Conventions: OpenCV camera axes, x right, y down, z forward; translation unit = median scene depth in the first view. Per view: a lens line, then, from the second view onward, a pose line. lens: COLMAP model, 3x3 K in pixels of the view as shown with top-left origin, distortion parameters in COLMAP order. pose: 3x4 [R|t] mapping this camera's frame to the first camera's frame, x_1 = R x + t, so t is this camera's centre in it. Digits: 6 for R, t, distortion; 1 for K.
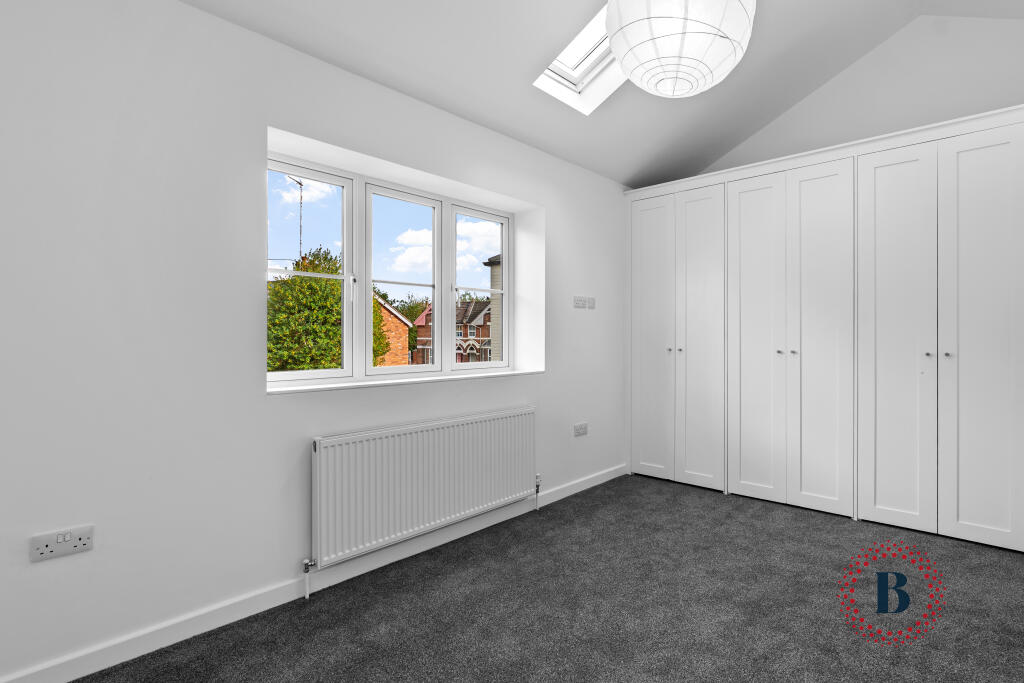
lens RADIAL K [[458.9, 0, 512.0], [0, 458.9, 341.5], [0, 0, 1]] dist [-0.004033, -0.000221]
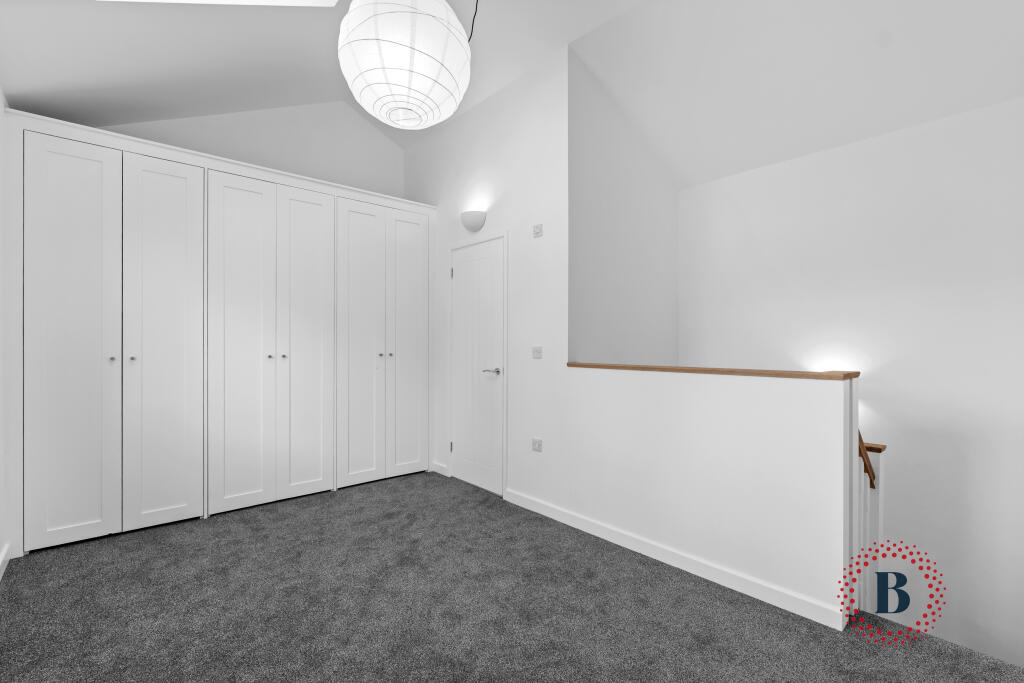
lens RADIAL K [[463.1, 0, 530.7], [0, 463.1, 347.9], [0, 0, 1]] dist [-0.000771, -0.000299]
pose [[0.131506, -0.008982, 0.991275, -0.411952], [0.005248, 0.999951, 0.008364, -0.002830], [-0.991301, 0.004102, 0.131547, 0.307652]]
